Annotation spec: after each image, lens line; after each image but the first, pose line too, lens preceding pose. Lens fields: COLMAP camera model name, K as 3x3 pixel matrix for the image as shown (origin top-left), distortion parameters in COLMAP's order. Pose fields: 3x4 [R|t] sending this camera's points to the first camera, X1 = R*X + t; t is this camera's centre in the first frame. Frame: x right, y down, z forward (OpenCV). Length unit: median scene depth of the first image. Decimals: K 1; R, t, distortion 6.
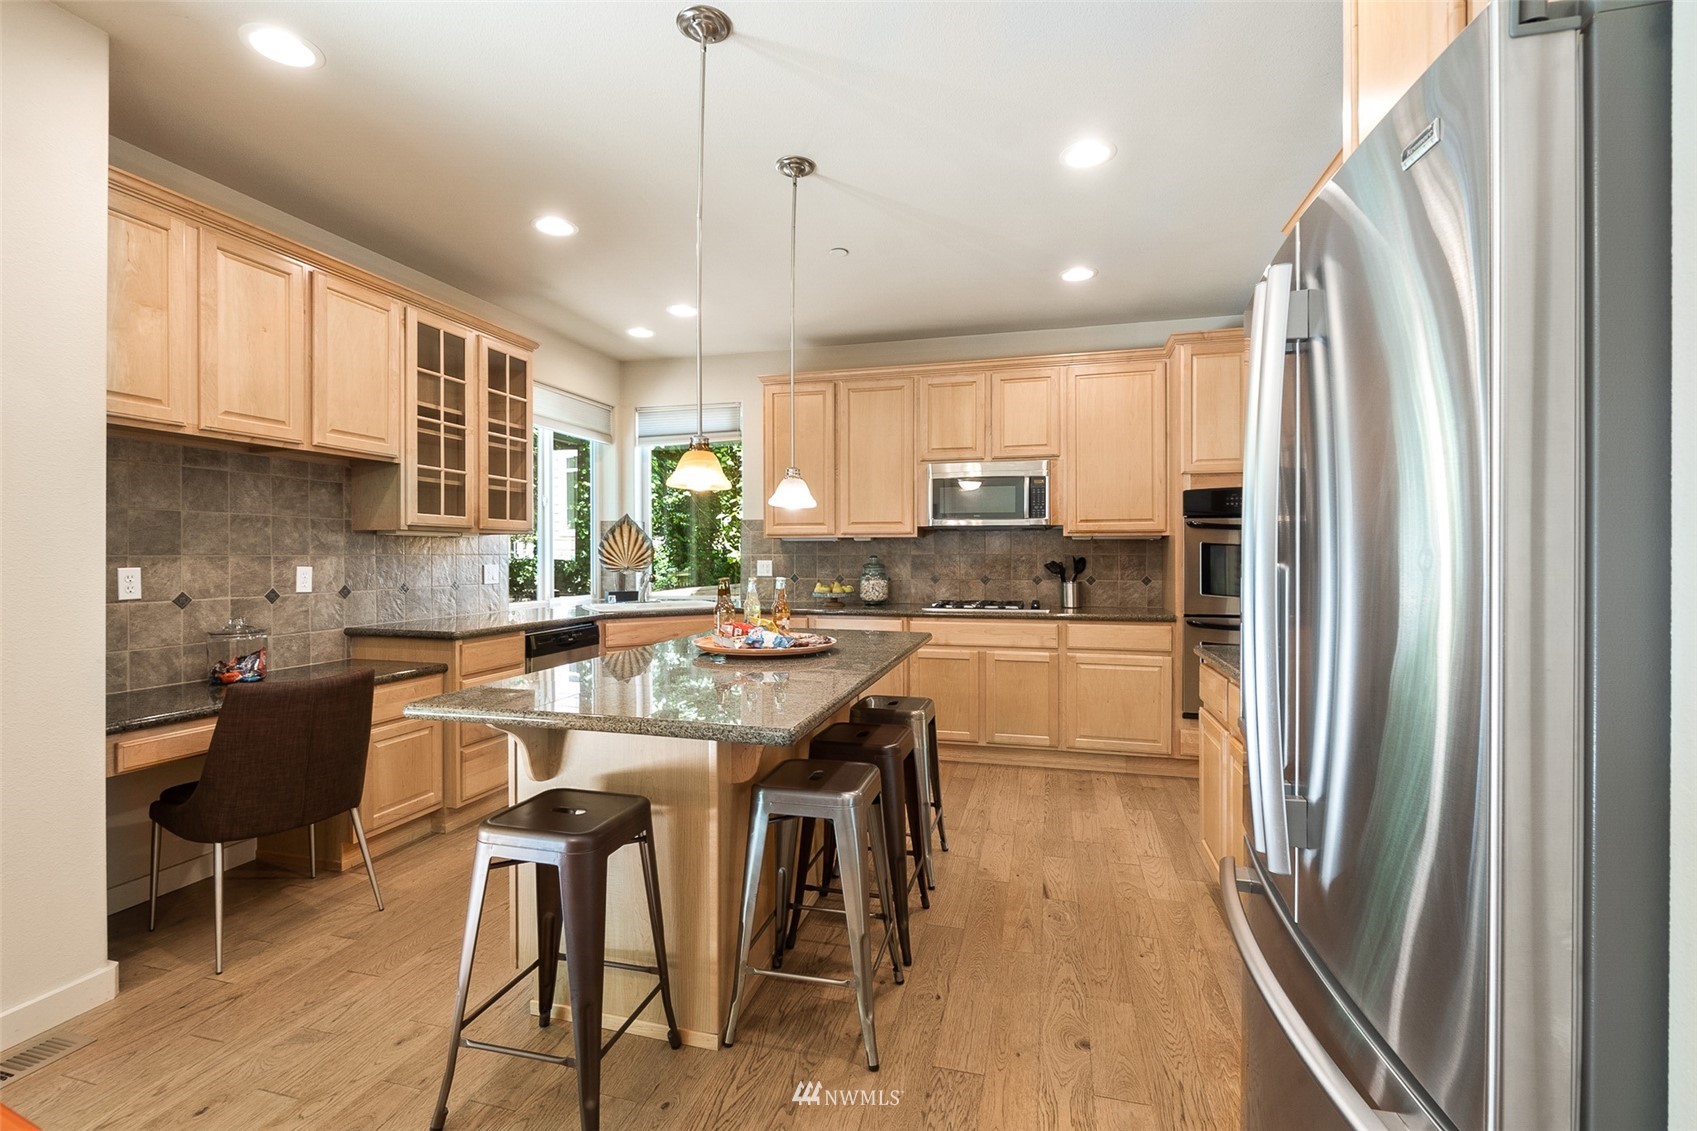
lens RADIAL K [[747.0, 0, 846.2], [0, 747.0, 552.0], [0, 0, 1]] dist [0.000667, 0.000314]
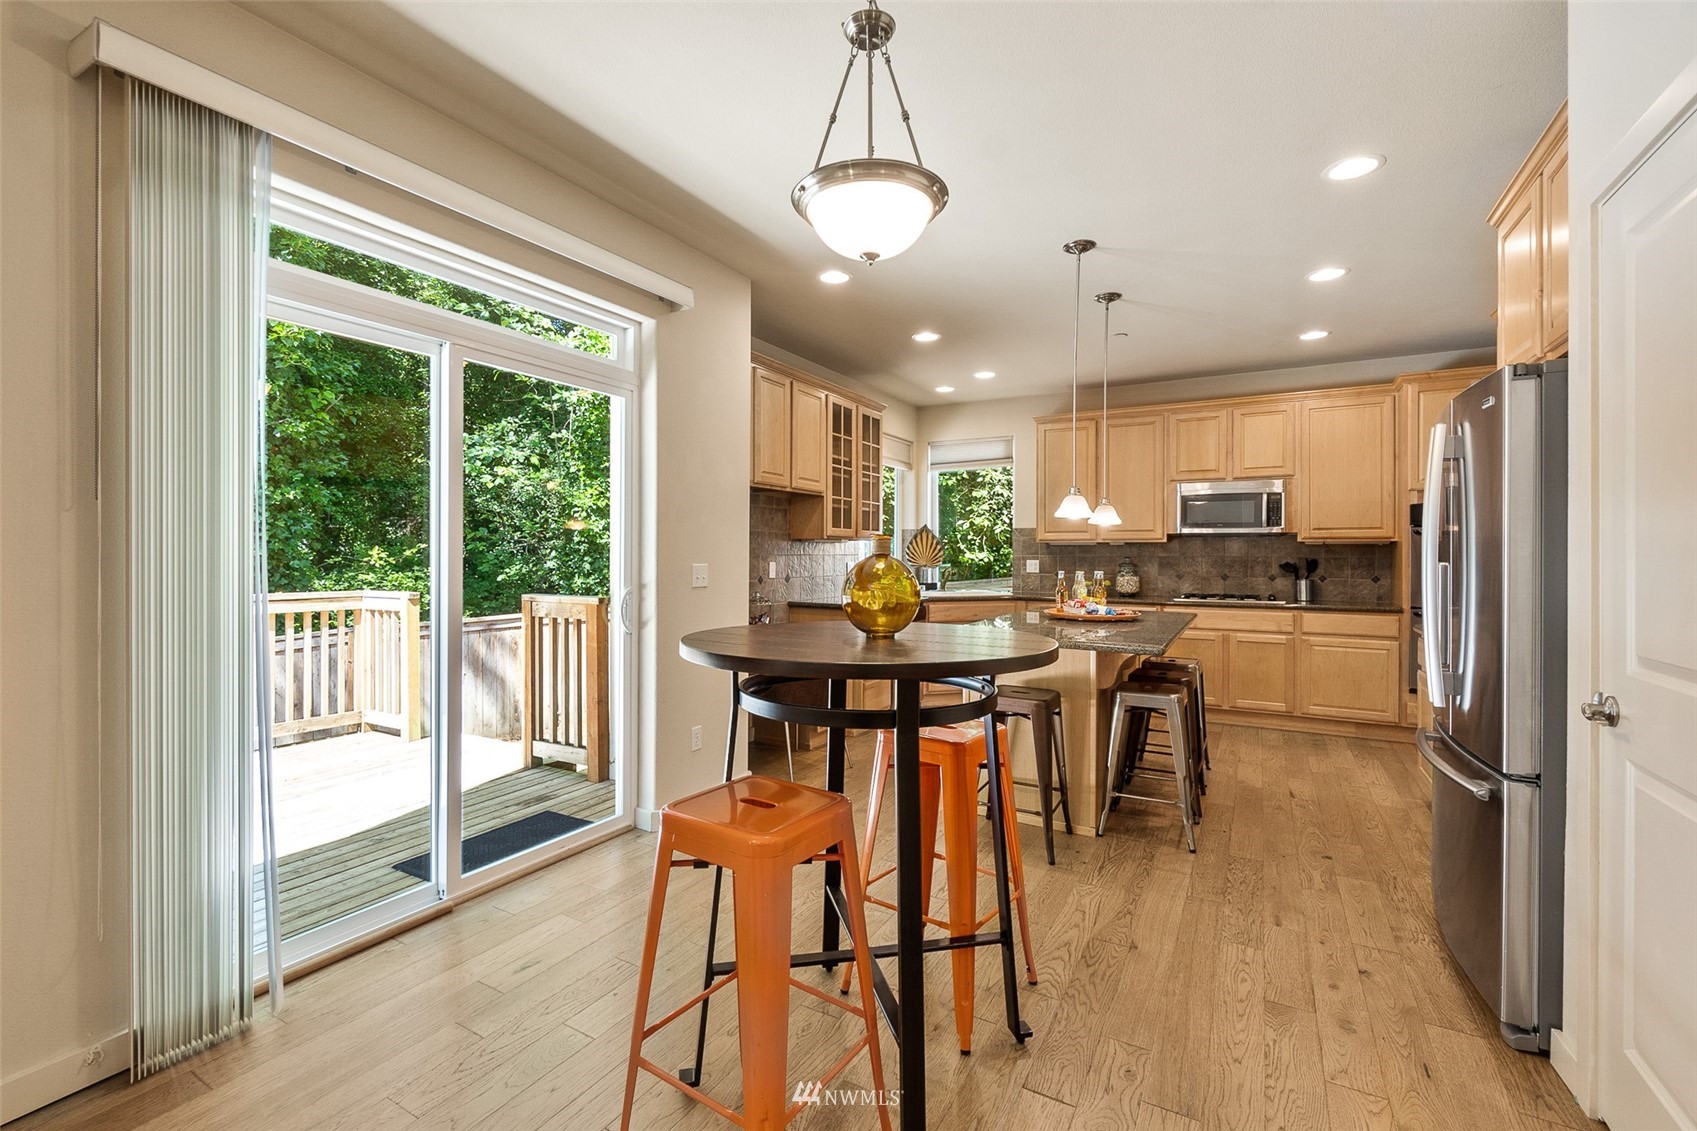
lens RADIAL K [[747.0, 0, 846.2], [0, 747.0, 552.0], [0, 0, 1]] dist [0.000667, 0.000314]
pose [[0.971790, 0.003148, -0.235829, -0.141883], [-0.003161, 0.999995, 0.000324, -0.002423], [0.235828, 0.000431, 0.971795, -0.368656]]
